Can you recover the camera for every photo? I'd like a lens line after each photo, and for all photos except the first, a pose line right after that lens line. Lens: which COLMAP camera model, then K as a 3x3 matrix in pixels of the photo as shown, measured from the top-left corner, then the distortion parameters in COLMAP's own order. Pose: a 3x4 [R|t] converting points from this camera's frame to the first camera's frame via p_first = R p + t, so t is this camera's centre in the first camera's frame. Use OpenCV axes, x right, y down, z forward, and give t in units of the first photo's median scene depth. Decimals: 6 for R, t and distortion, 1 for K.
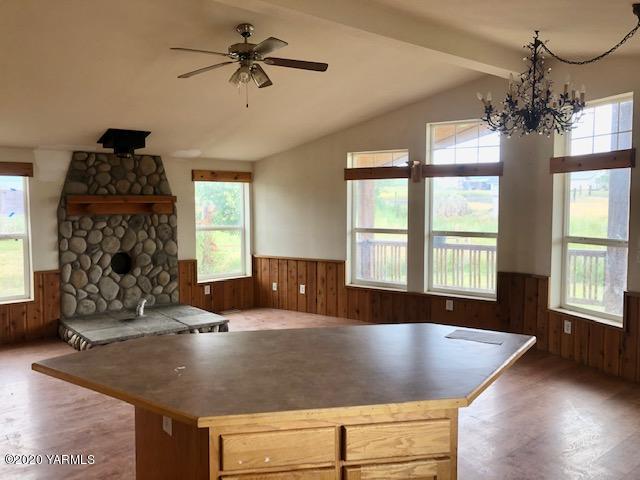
lens RADIAL K [[524.5, 0, 320.0], [0, 524.5, 240.0], [0, 0, 1]] dist [-0.011561, -0.006499]
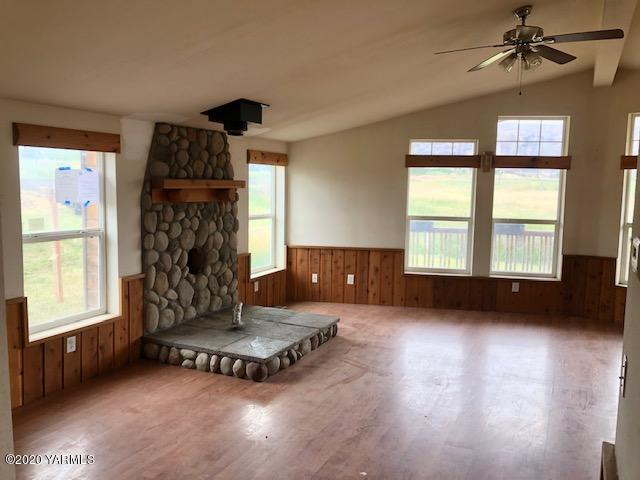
lens RADIAL K [[529.0, 0, 302.8], [0, 529.0, 242.2], [0, 0, 1]] dist [-0.011144, -0.006738]
pose [[0.915820, -0.029270, 0.400521, -0.559482], [0.011577, 0.998850, 0.046524, -0.022743], [-0.401422, -0.037971, 0.915106, 0.172507]]
